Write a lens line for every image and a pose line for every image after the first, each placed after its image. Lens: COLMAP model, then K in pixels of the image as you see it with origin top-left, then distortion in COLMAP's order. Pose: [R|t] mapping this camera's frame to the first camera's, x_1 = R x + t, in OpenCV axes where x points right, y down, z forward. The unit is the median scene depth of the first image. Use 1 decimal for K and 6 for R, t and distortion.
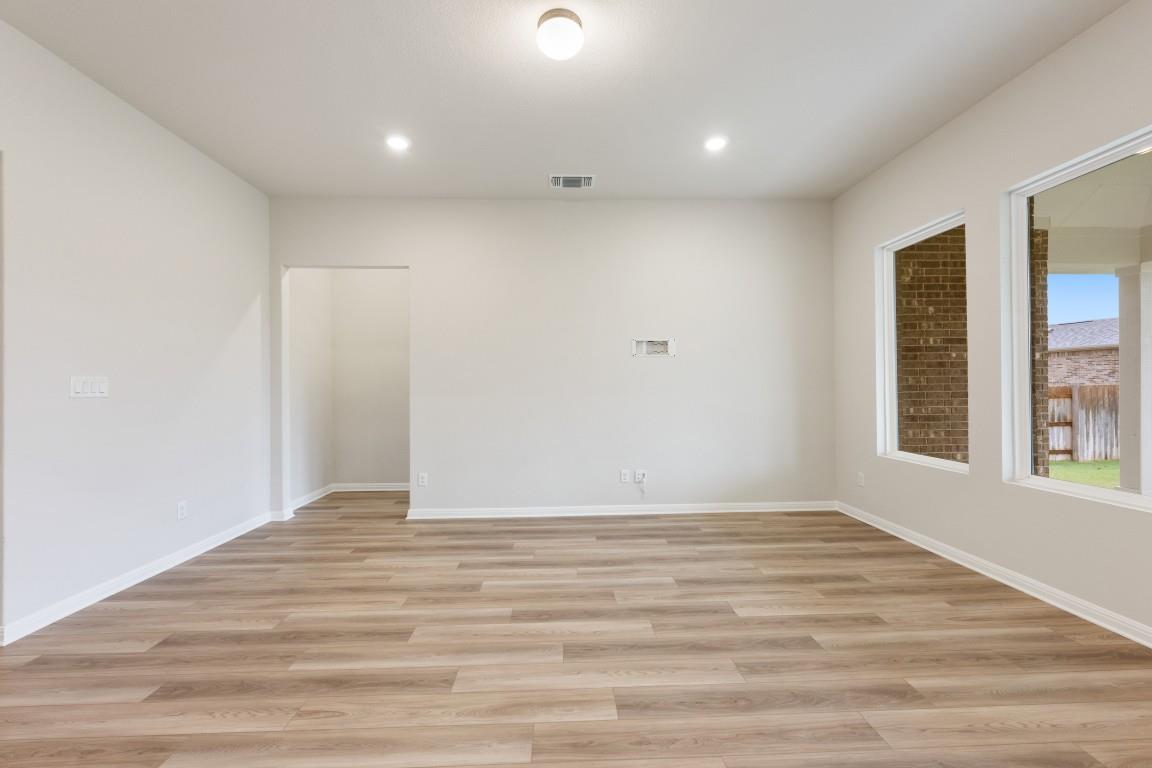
lens RADIAL K [[455.5, 0, 575.6], [0, 455.5, 387.4], [0, 0, 1]] dist [-0.001103, 0.000044]
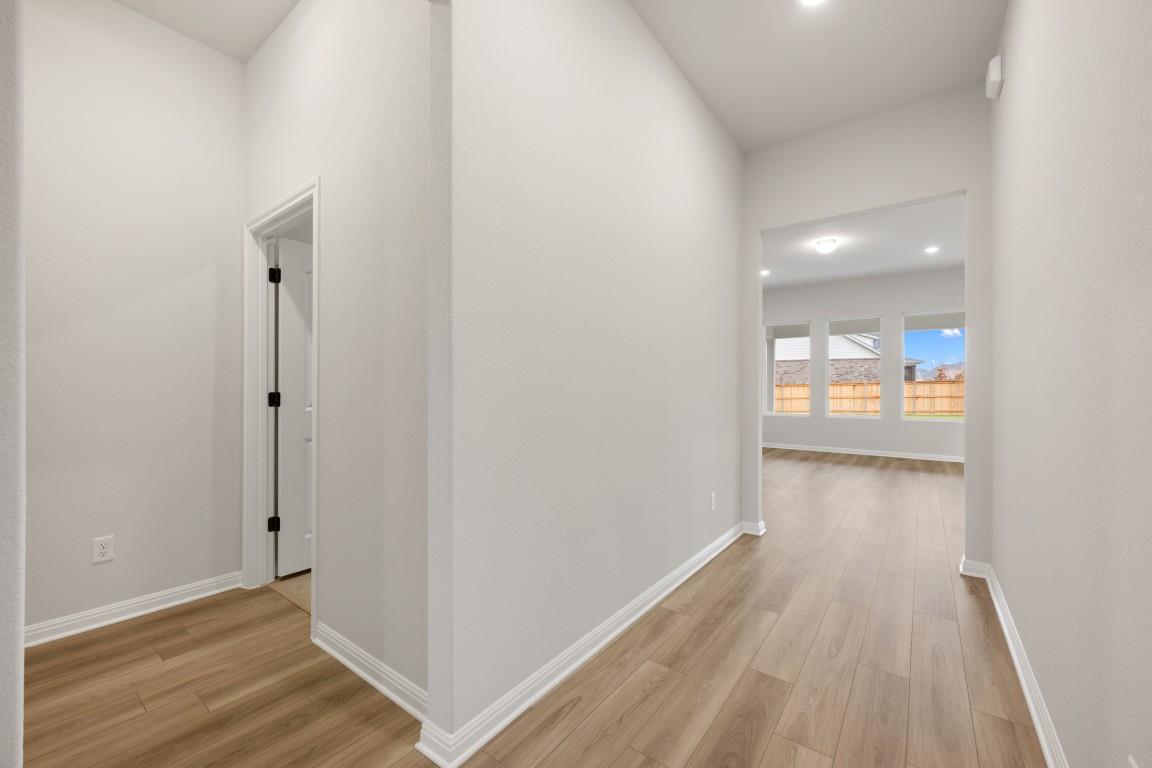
lens RADIAL K [[454.0, 0, 579.5], [0, 454.0, 385.2], [0, 0, 1]] dist [0.000373, 0.000034]
pose [[0.633778, 0.012141, 0.773419, -2.197897], [-0.006410, 0.999925, -0.010444, 0.037230], [-0.773488, 0.001662, 0.633808, 0.354310]]
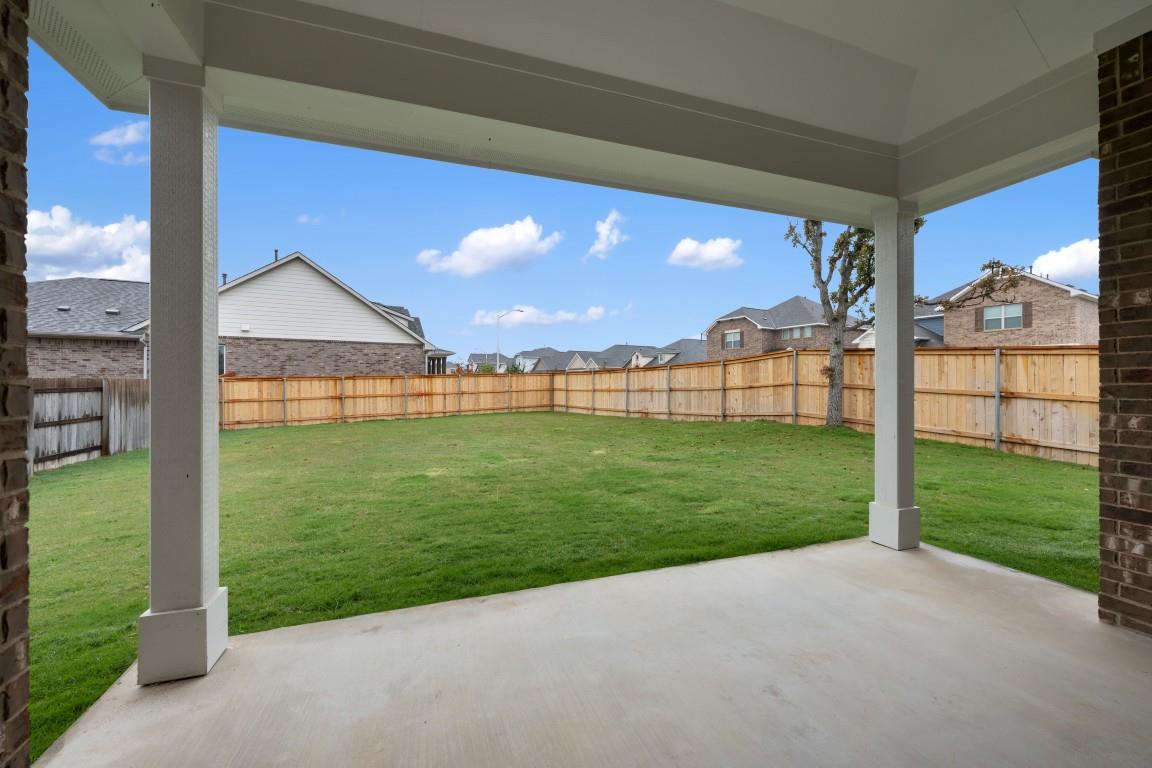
lens RADIAL K [[455.5, 0, 575.6], [0, 455.5, 387.4], [0, 0, 1]] dist [-0.001103, 0.000044]
pose [[-0.294998, -0.000429, 0.955498, 1.162554], [0.004845, 0.999986, 0.001945, 0.039755], [-0.955485, 0.005203, -0.294992, 1.243867]]
